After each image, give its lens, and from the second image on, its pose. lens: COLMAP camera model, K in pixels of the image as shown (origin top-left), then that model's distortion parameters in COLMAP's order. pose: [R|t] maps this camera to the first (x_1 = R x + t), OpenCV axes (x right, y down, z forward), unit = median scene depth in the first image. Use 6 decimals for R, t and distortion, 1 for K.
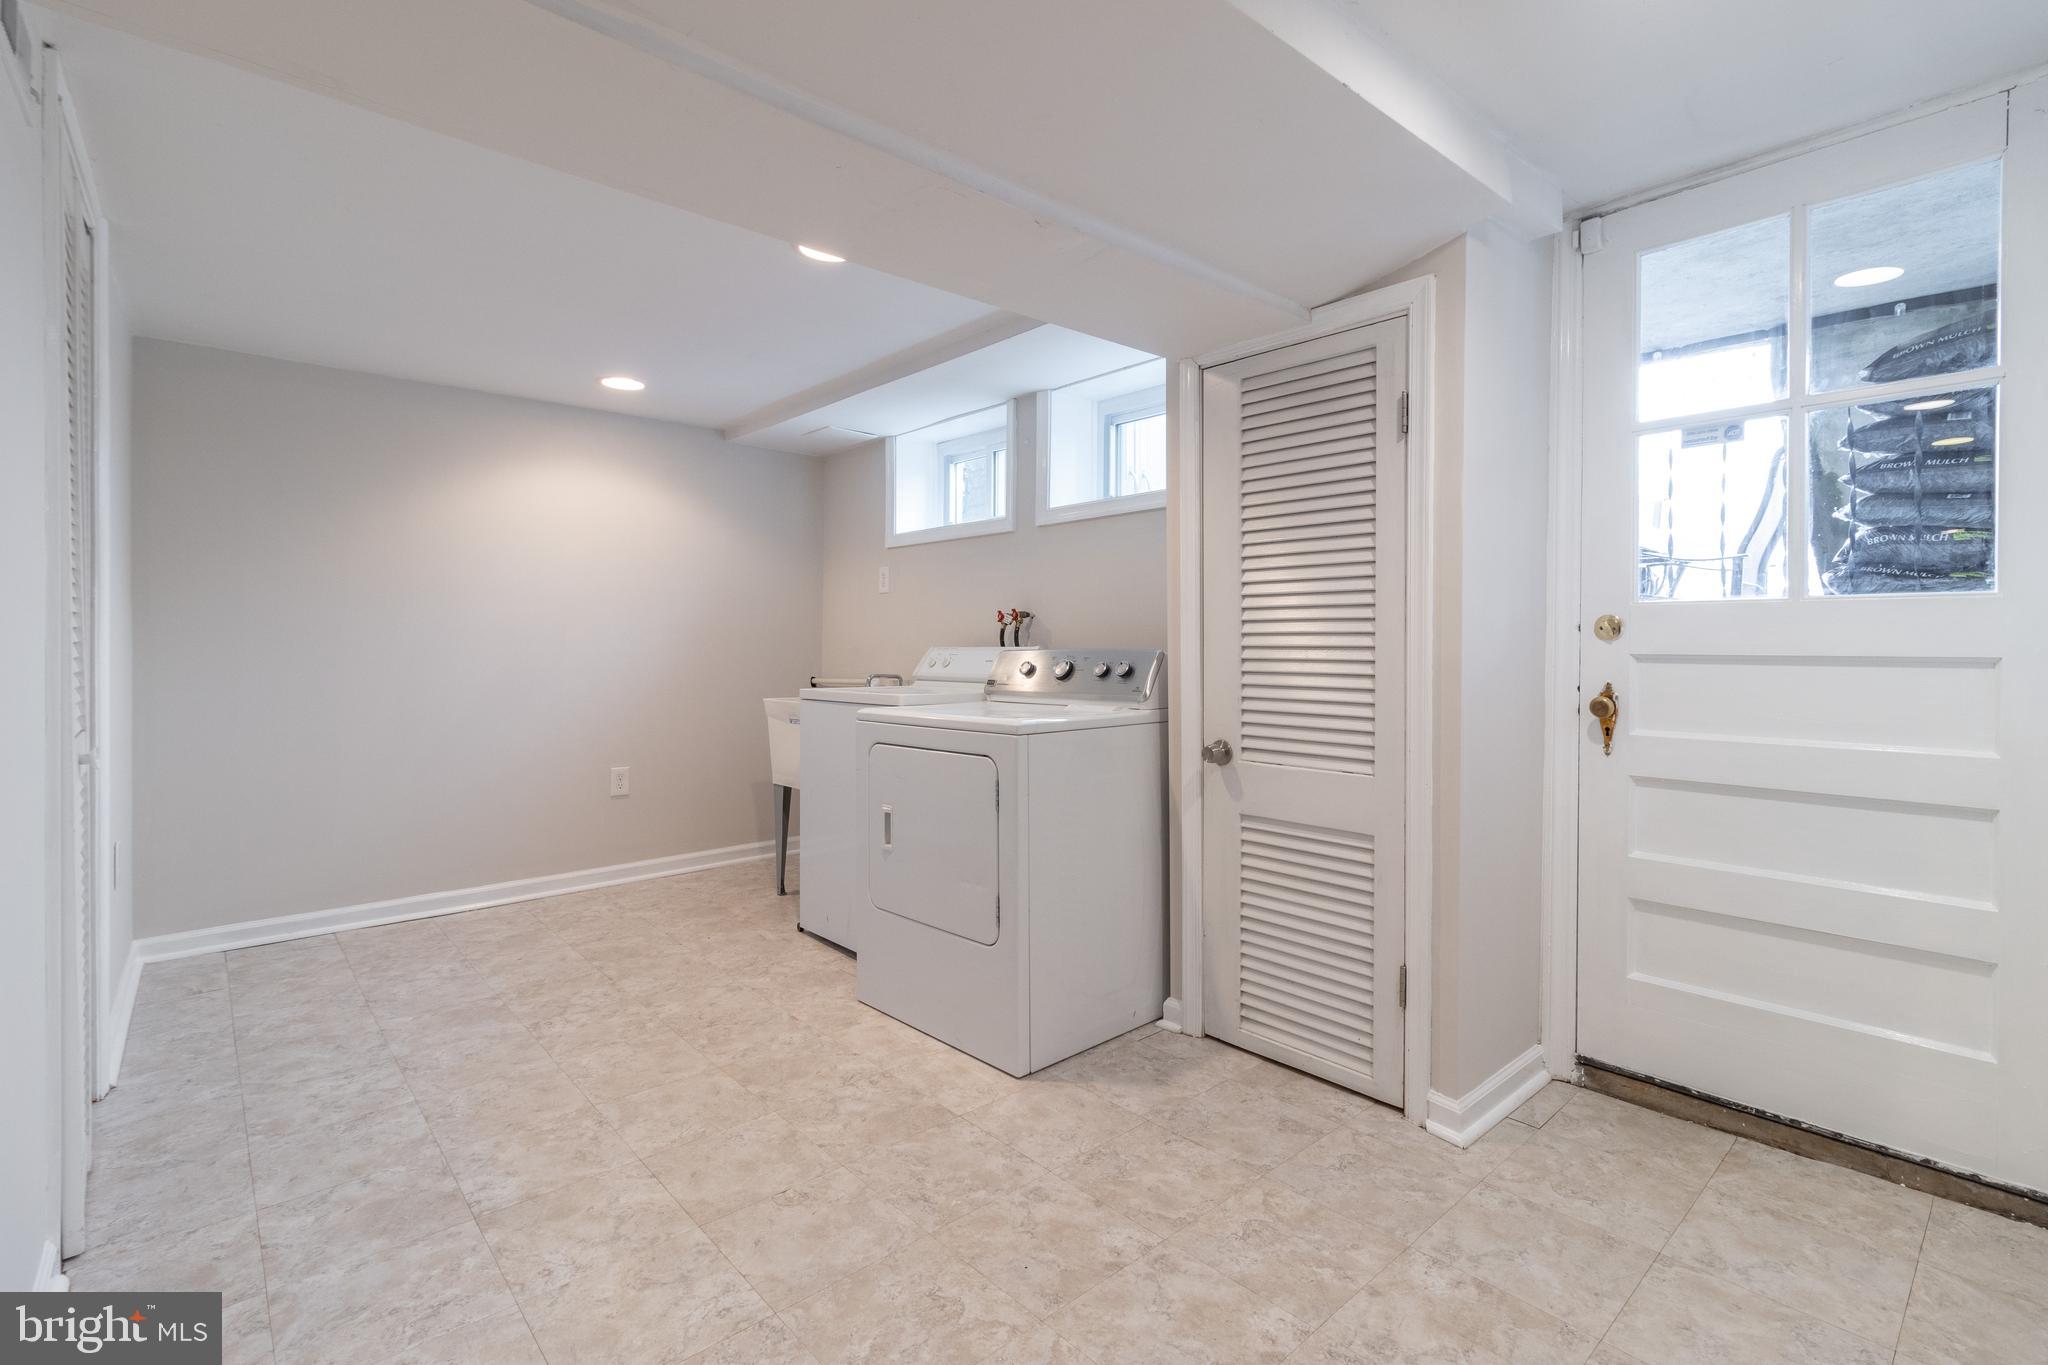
lens RADIAL K [[940.3, 0, 1029.2], [0, 940.3, 650.1], [0, 0, 1]] dist [-0.000086, 0.000494]
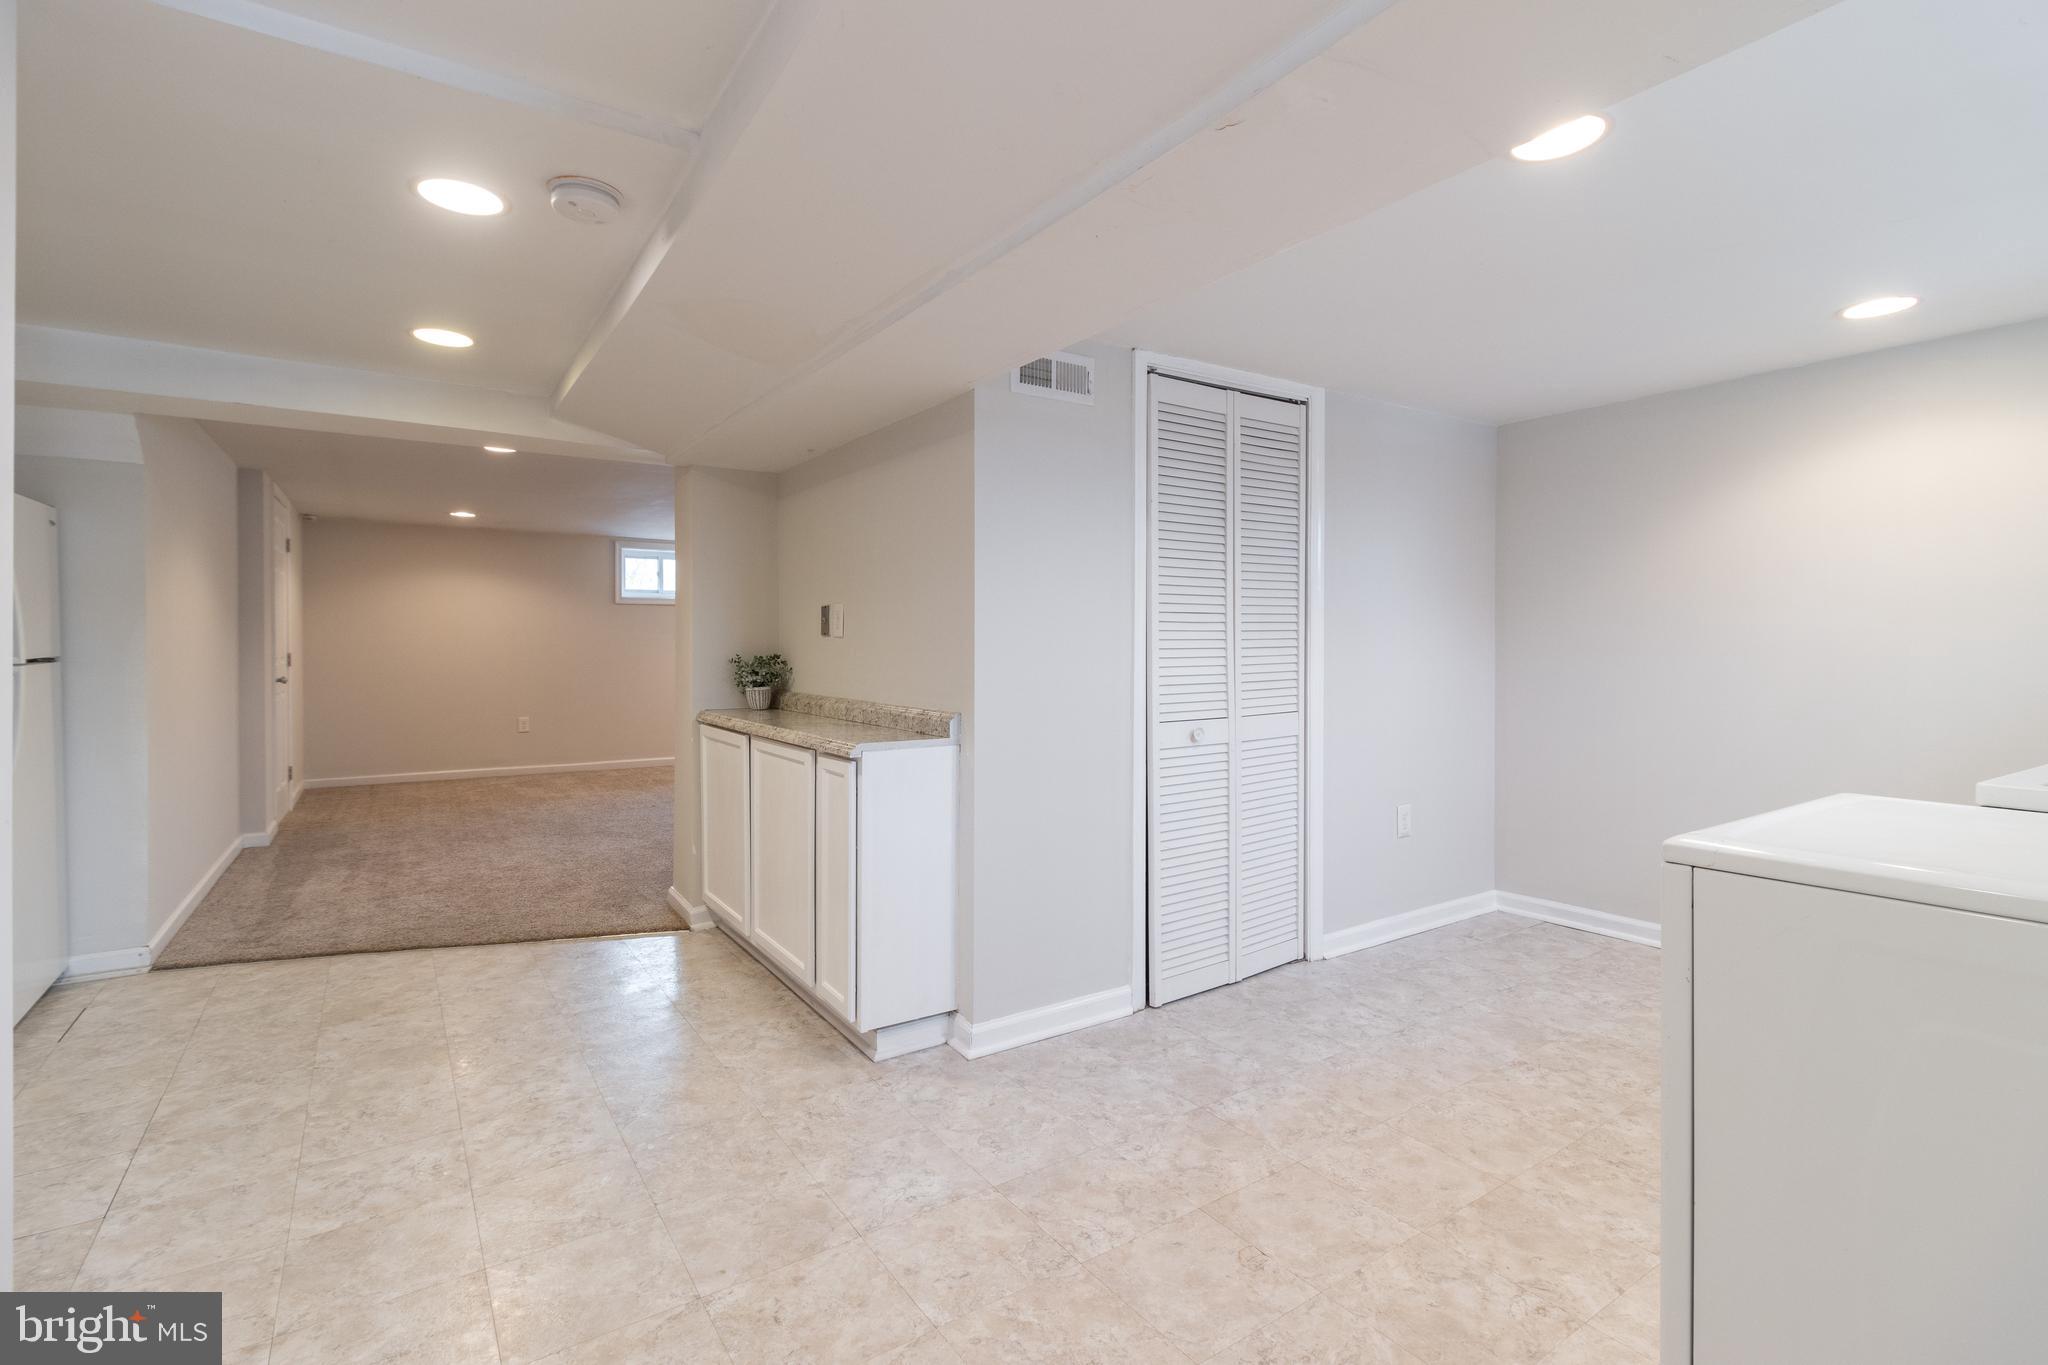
lens RADIAL K [[940.3, 0, 1029.2], [0, 940.3, 650.1], [0, 0, 1]] dist [-0.000086, 0.000494]
pose [[-0.126153, 0.001379, -0.992010, 0.578483], [-0.007123, 0.999972, 0.002296, -0.030976], [0.991985, 0.007356, -0.126139, 0.709399]]
